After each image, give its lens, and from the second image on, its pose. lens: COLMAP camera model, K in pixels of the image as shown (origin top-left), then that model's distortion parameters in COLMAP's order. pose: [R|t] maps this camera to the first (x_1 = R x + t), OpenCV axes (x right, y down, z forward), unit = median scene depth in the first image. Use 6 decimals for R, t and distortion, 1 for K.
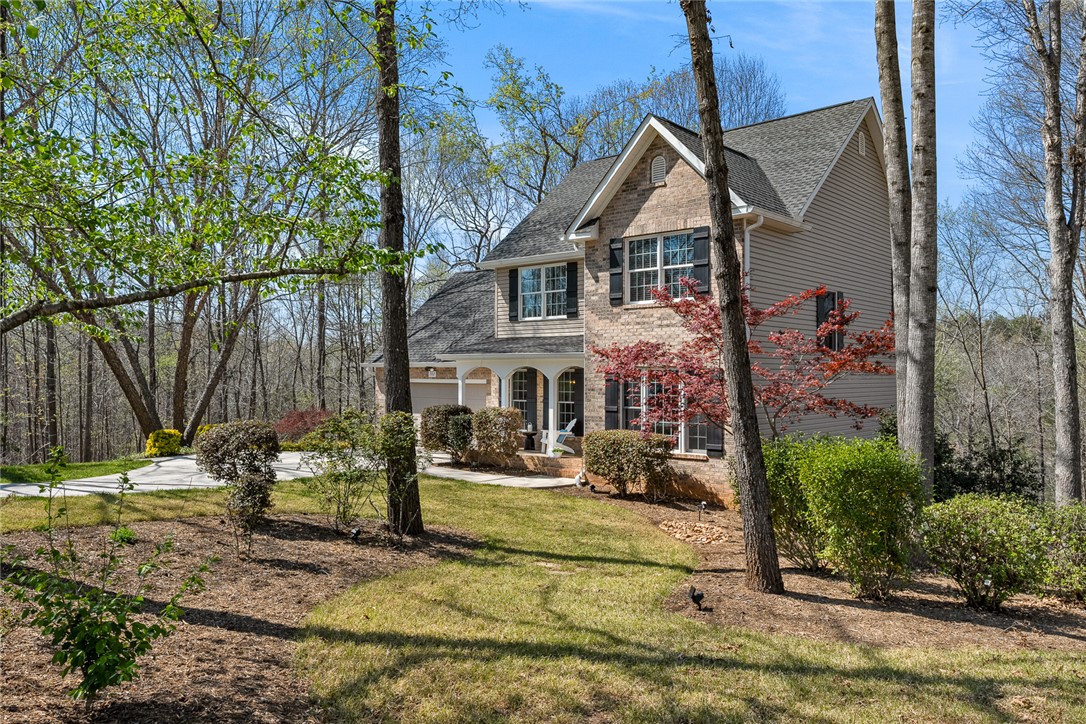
lens RADIAL K [[799.8, 0, 542.6], [0, 799.8, 365.0], [0, 0, 1]] dist [0.001069, -0.000135]
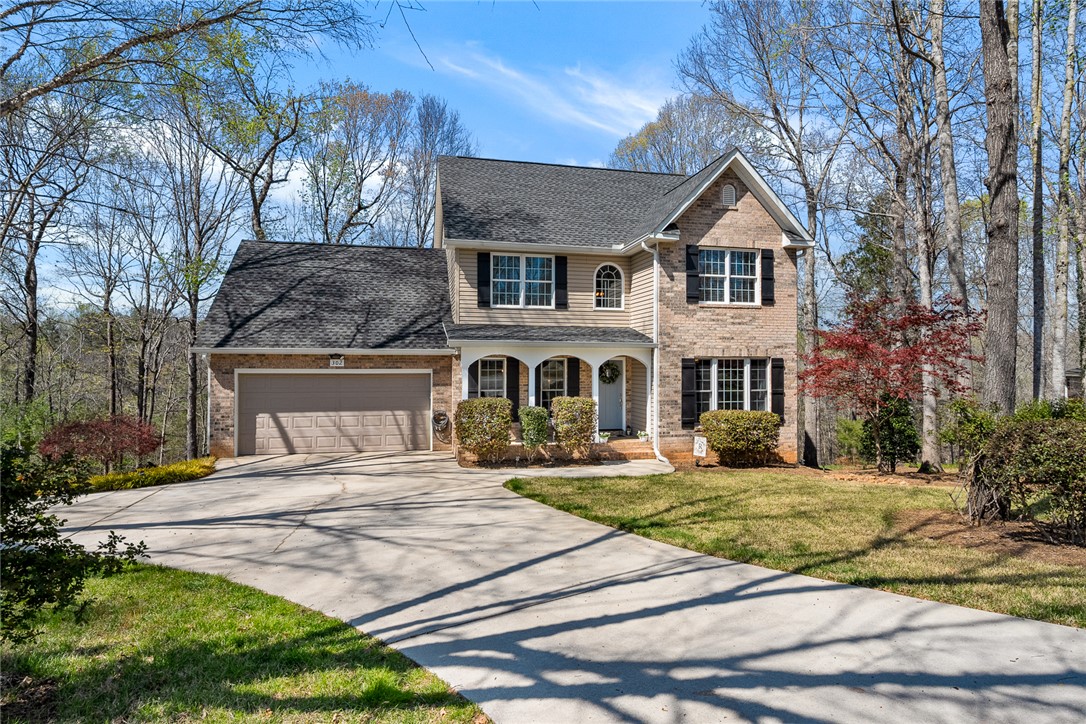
lens RADIAL K [[585.4, 0, 542.8], [0, 585.4, 360.4], [0, 0, 1]] dist [-0.001349, 0.000025]
pose [[0.561684, 0.003811, 0.827343, -0.718228], [-0.008540, 0.999963, 0.001192, 0.008985], [-0.827308, -0.007735, 0.561696, 0.694732]]
